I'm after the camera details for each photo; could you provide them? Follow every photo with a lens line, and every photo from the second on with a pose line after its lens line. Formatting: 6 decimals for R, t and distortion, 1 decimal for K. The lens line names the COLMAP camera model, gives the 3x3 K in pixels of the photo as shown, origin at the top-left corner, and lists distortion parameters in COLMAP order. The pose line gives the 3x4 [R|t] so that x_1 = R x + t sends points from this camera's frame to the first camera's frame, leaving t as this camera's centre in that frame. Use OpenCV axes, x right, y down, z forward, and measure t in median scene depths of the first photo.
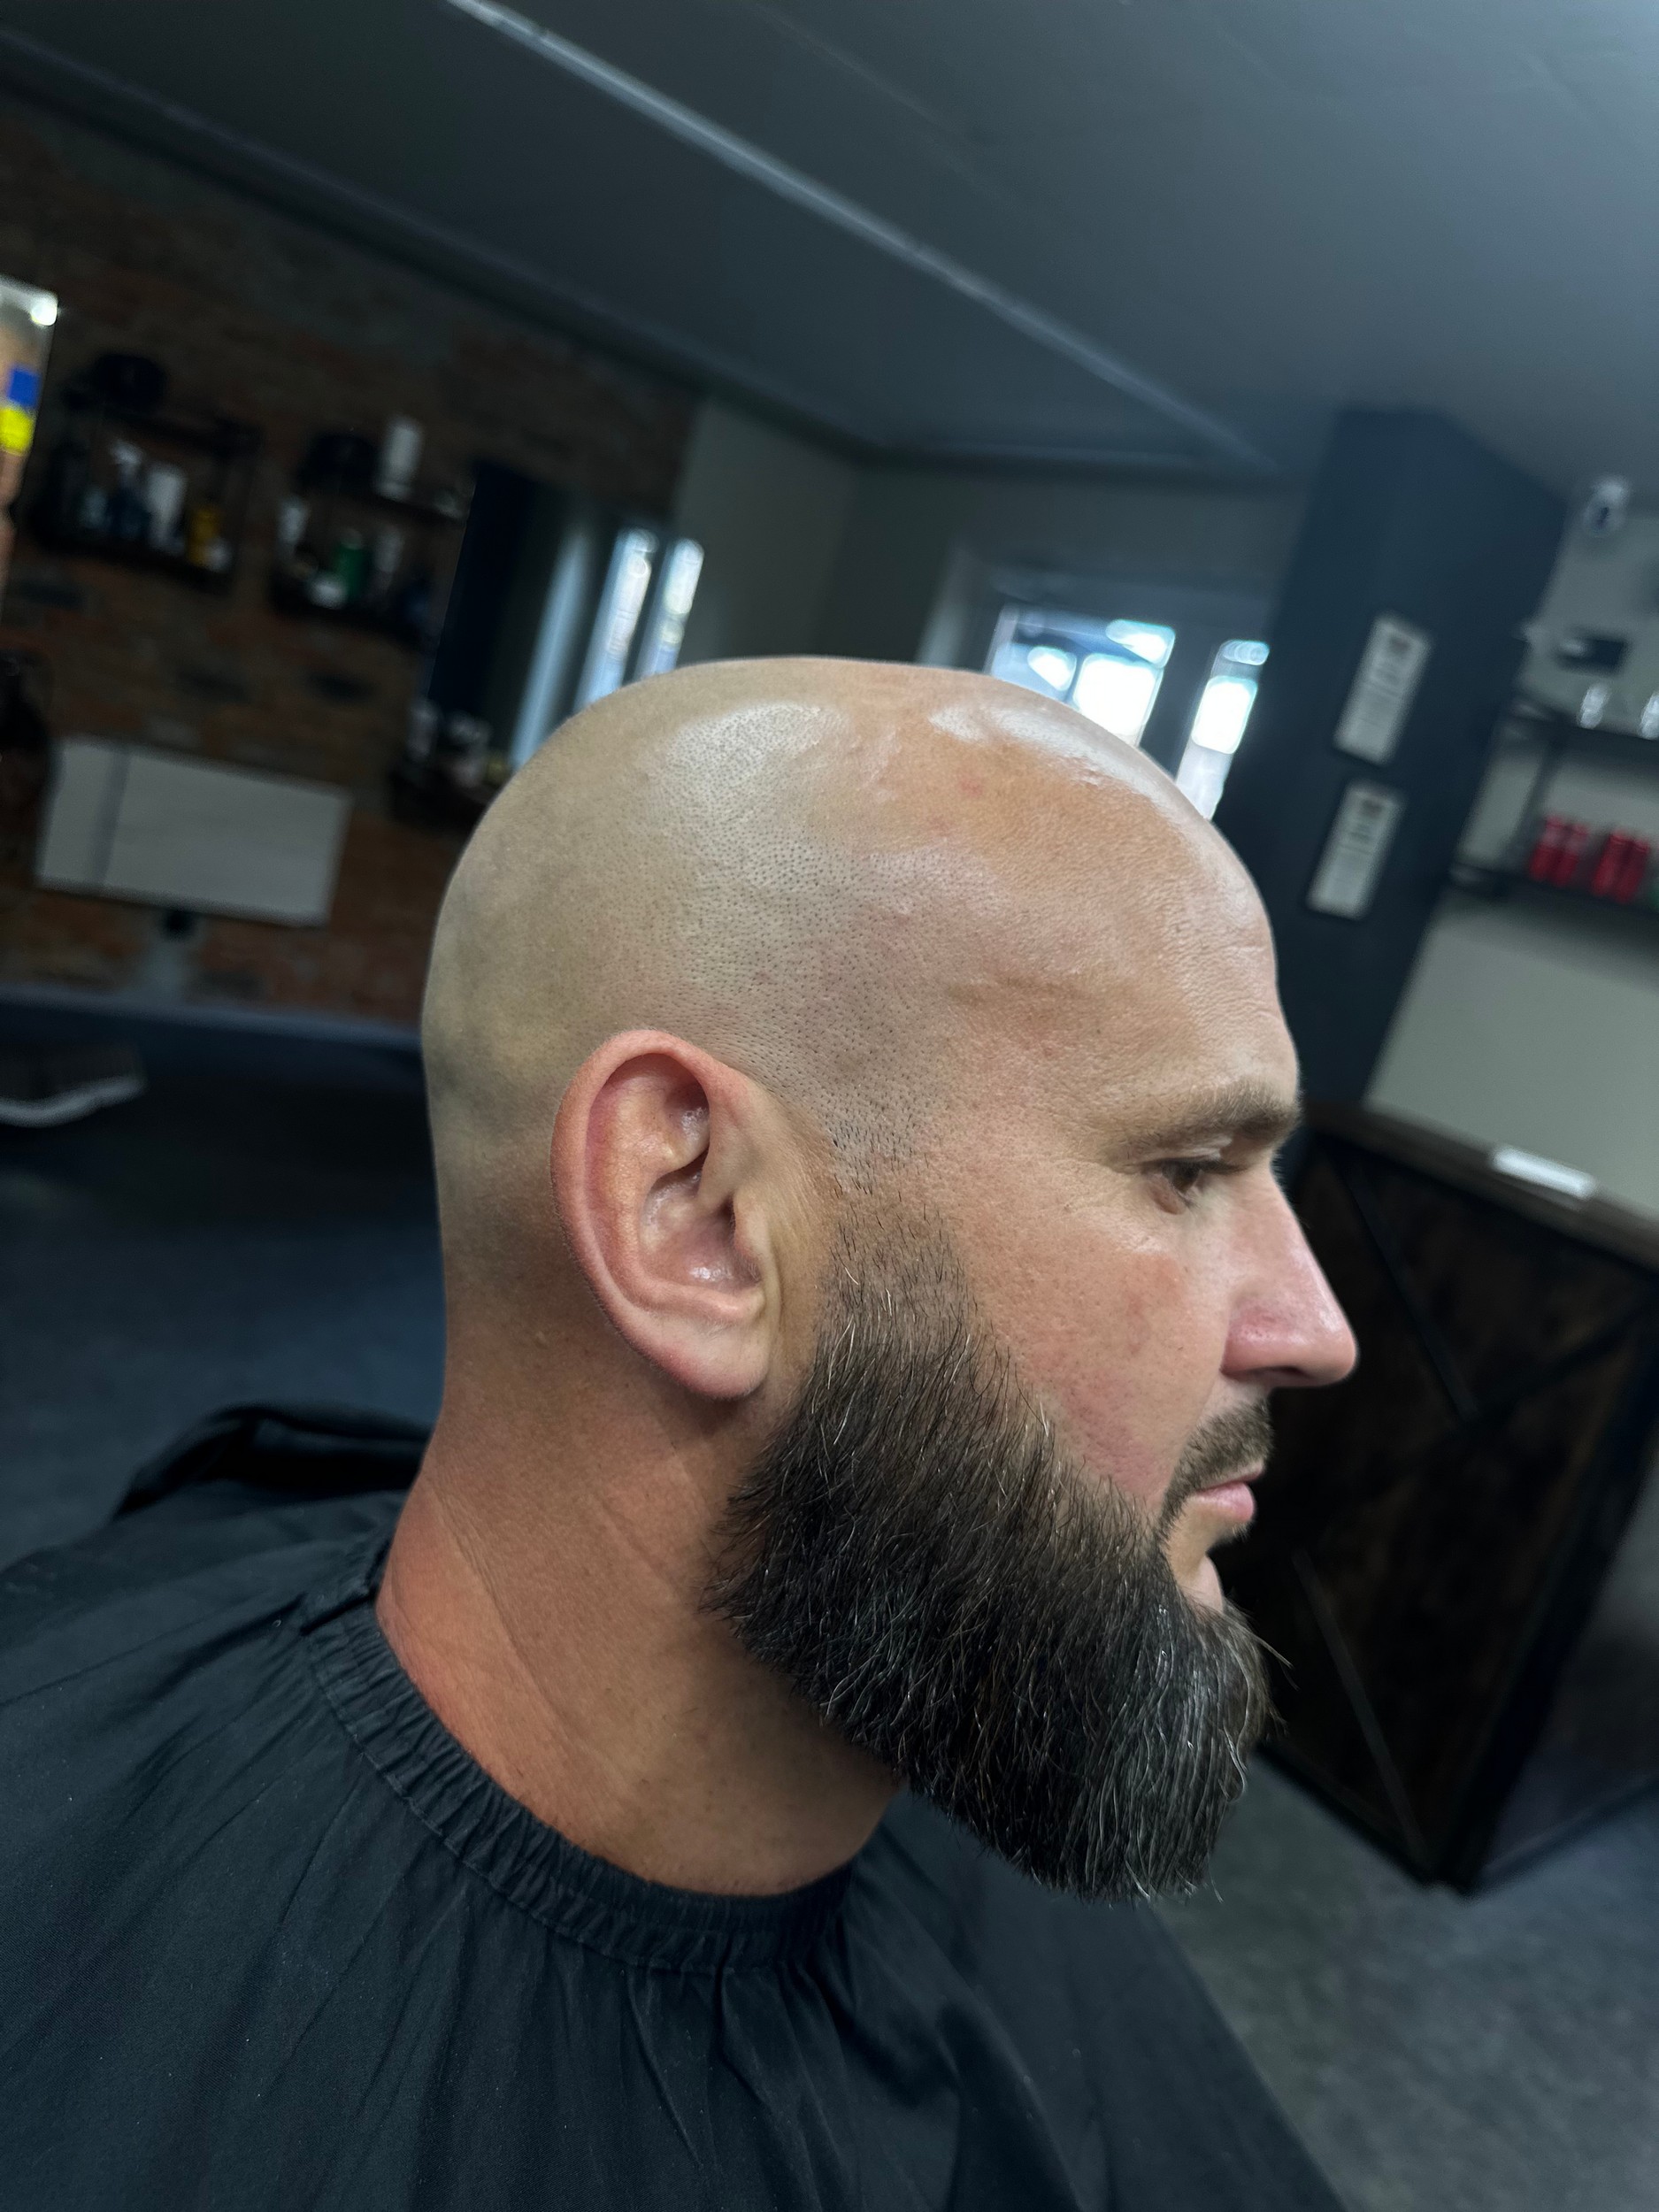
lens RADIAL K [[1592.2, 0, 824.9], [0, 1592.2, 1084.3], [0, 0, 1]] dist [-0.005019, -0.028166]
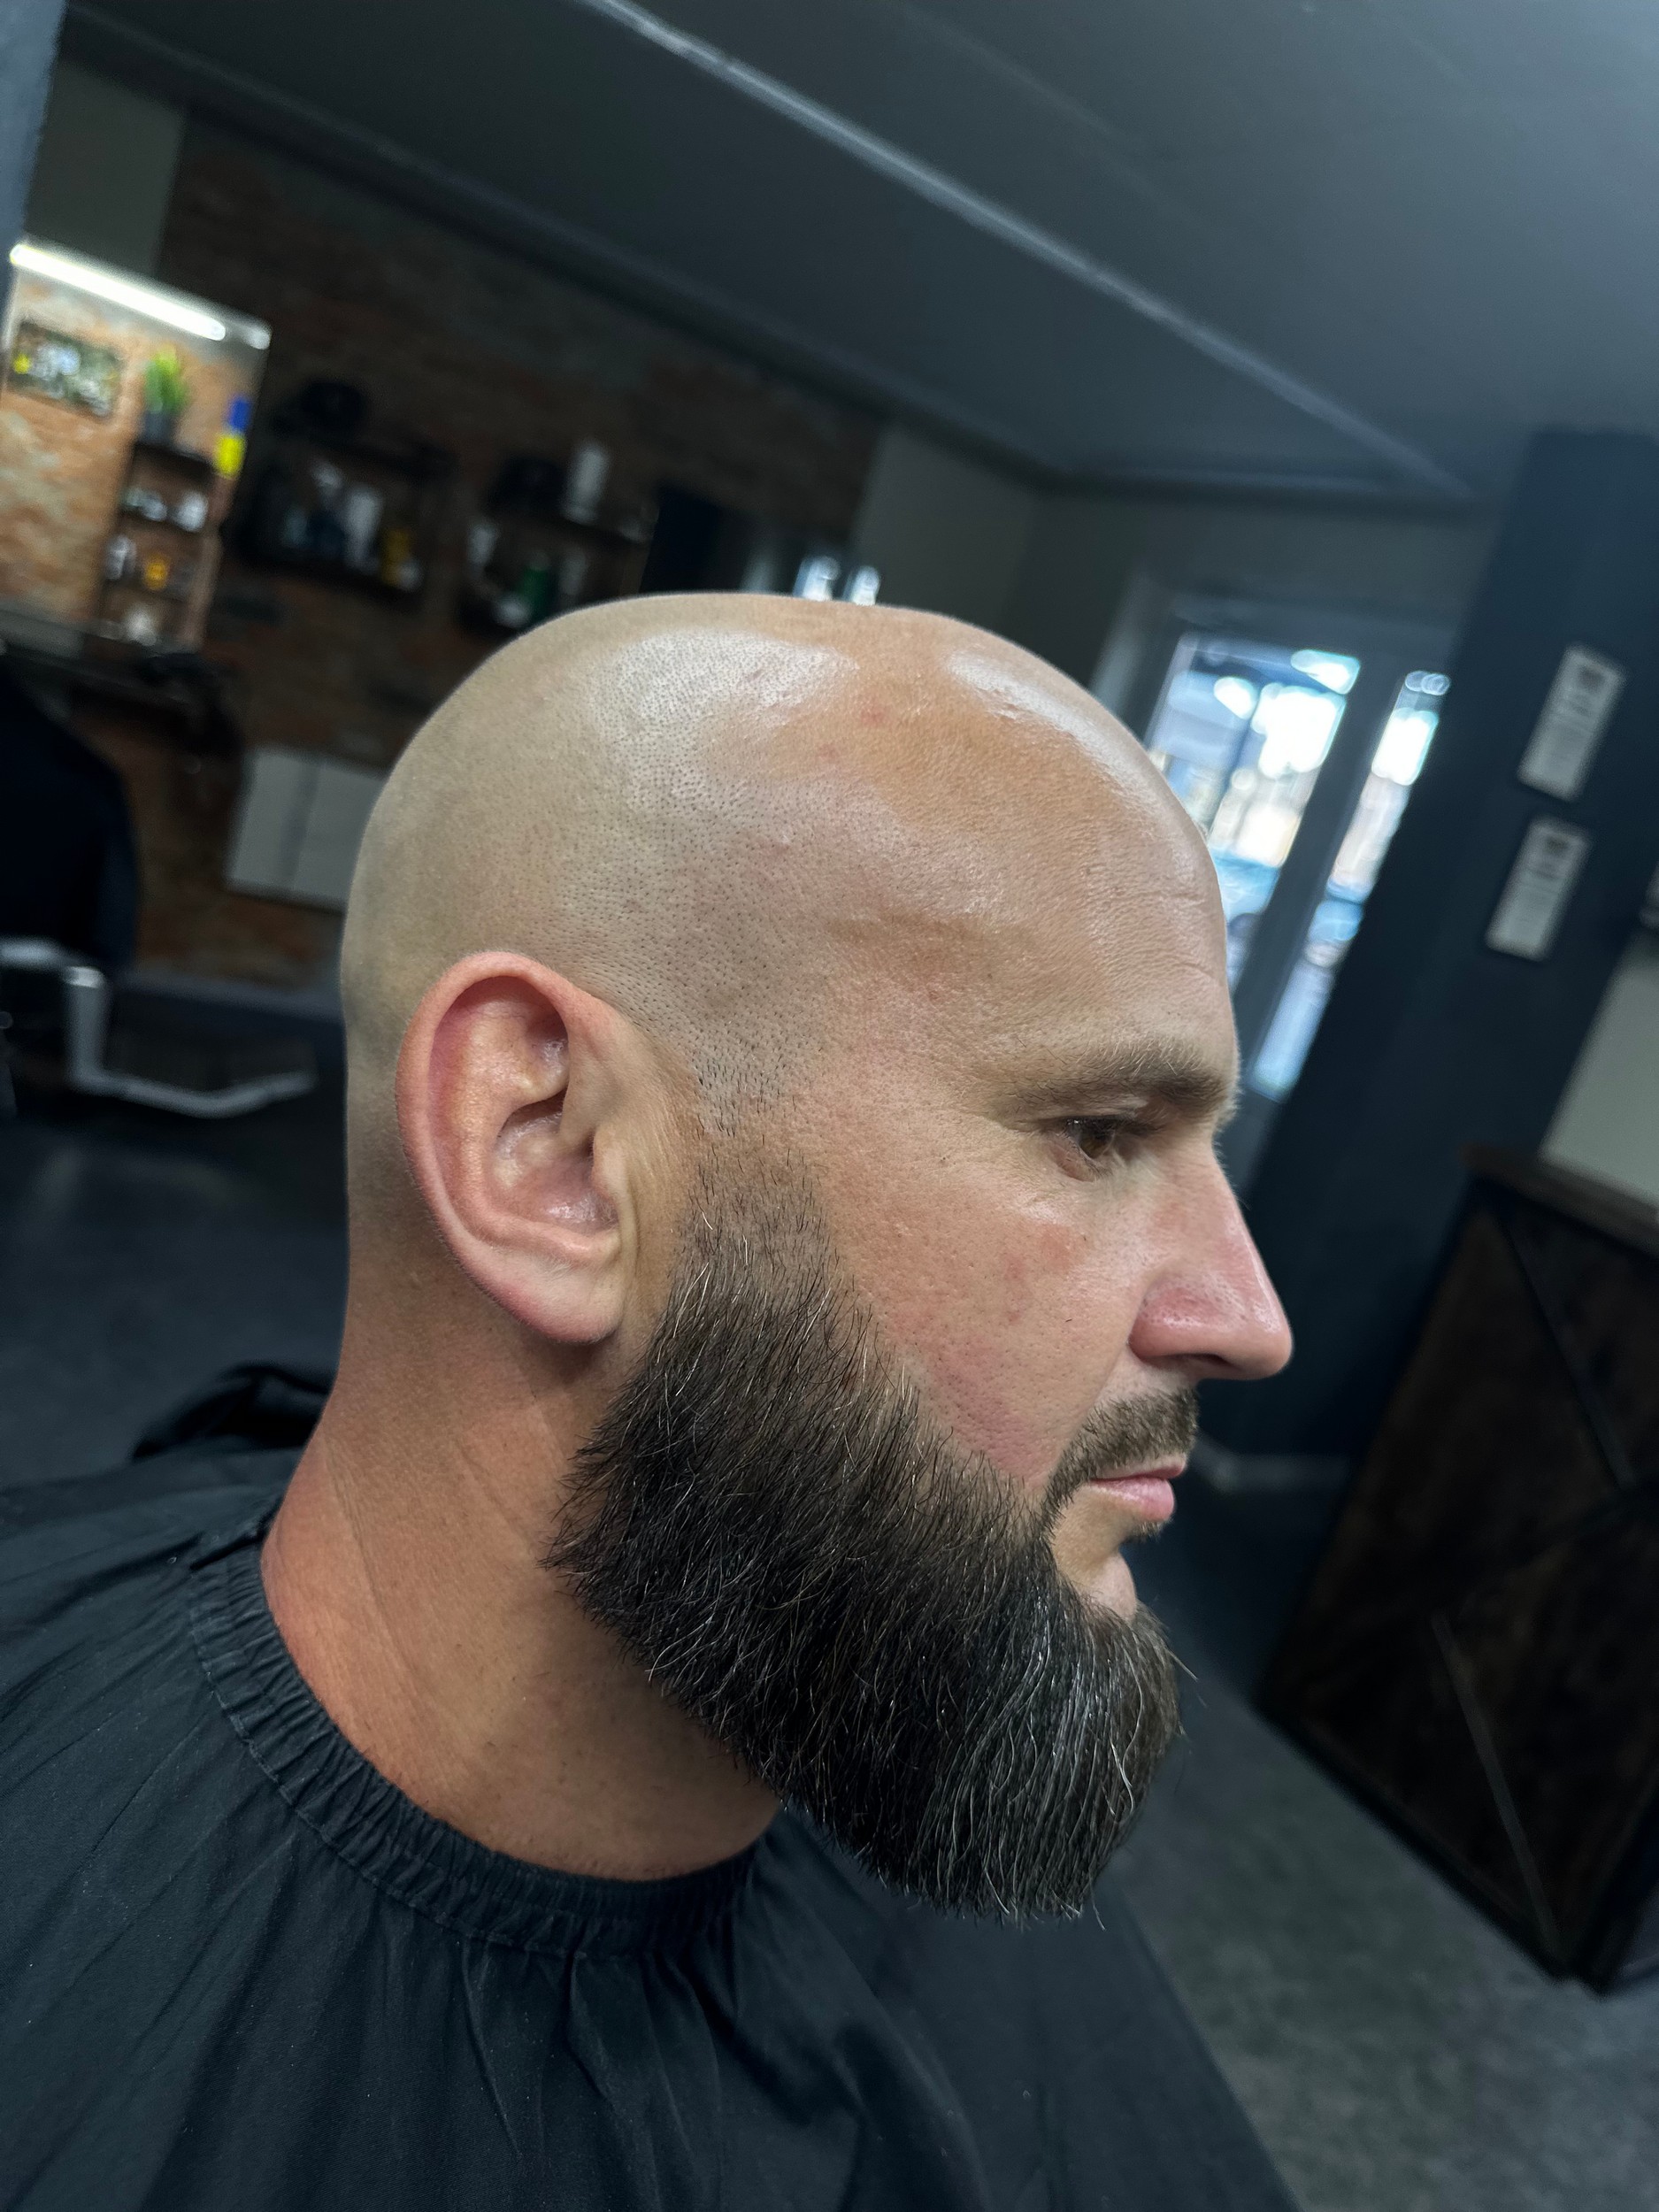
lens RADIAL K [[1589.9, 0, 840.3], [0, 1589.9, 1087.0], [0, 0, 1]] dist [0.003227, -0.037165]
pose [[0.994011, 0.040982, -0.101306, 0.176871], [-0.042774, 0.998963, -0.015575, 0.049088], [0.100563, 0.019815, 0.994733, 0.061742]]
